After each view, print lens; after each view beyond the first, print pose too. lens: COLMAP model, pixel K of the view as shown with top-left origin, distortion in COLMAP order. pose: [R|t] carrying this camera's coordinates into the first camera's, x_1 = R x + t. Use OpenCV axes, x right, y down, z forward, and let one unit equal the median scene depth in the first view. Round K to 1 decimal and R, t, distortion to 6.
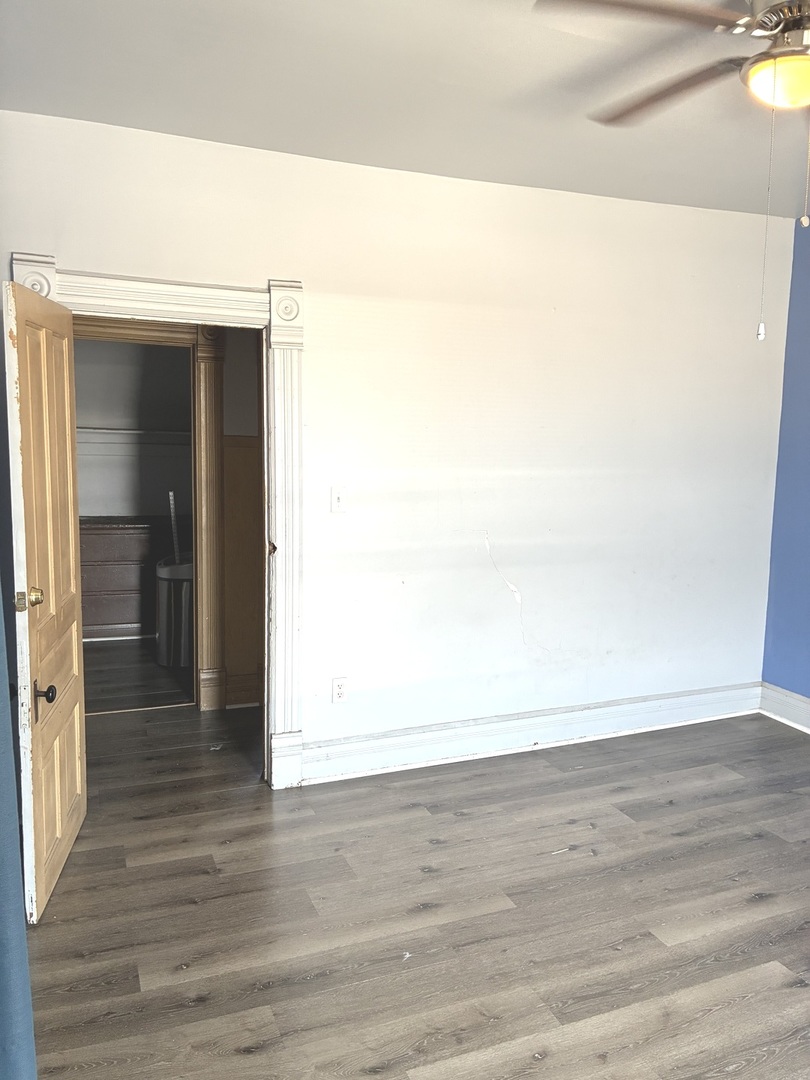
lens RADIAL K [[822.7, 0, 410.7], [0, 822.7, 532.8], [0, 0, 1]] dist [0.066499, -0.094554]
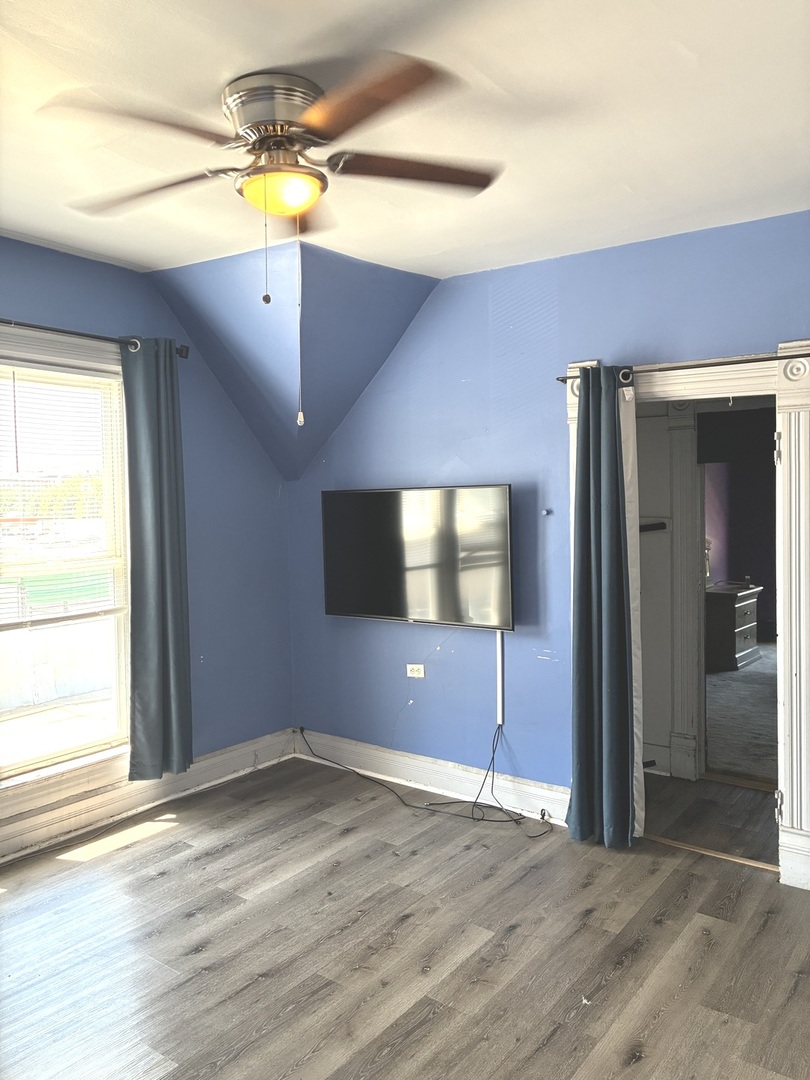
lens RADIAL K [[822.7, 0, 410.7], [0, 822.7, 532.8], [0, 0, 1]] dist [0.066499, -0.094554]
pose [[-0.852292, 0.012534, -0.522917, 0.779217], [-0.070082, 0.987963, 0.137906, -0.219045], [0.518351, 0.154183, -0.841154, 1.804790]]
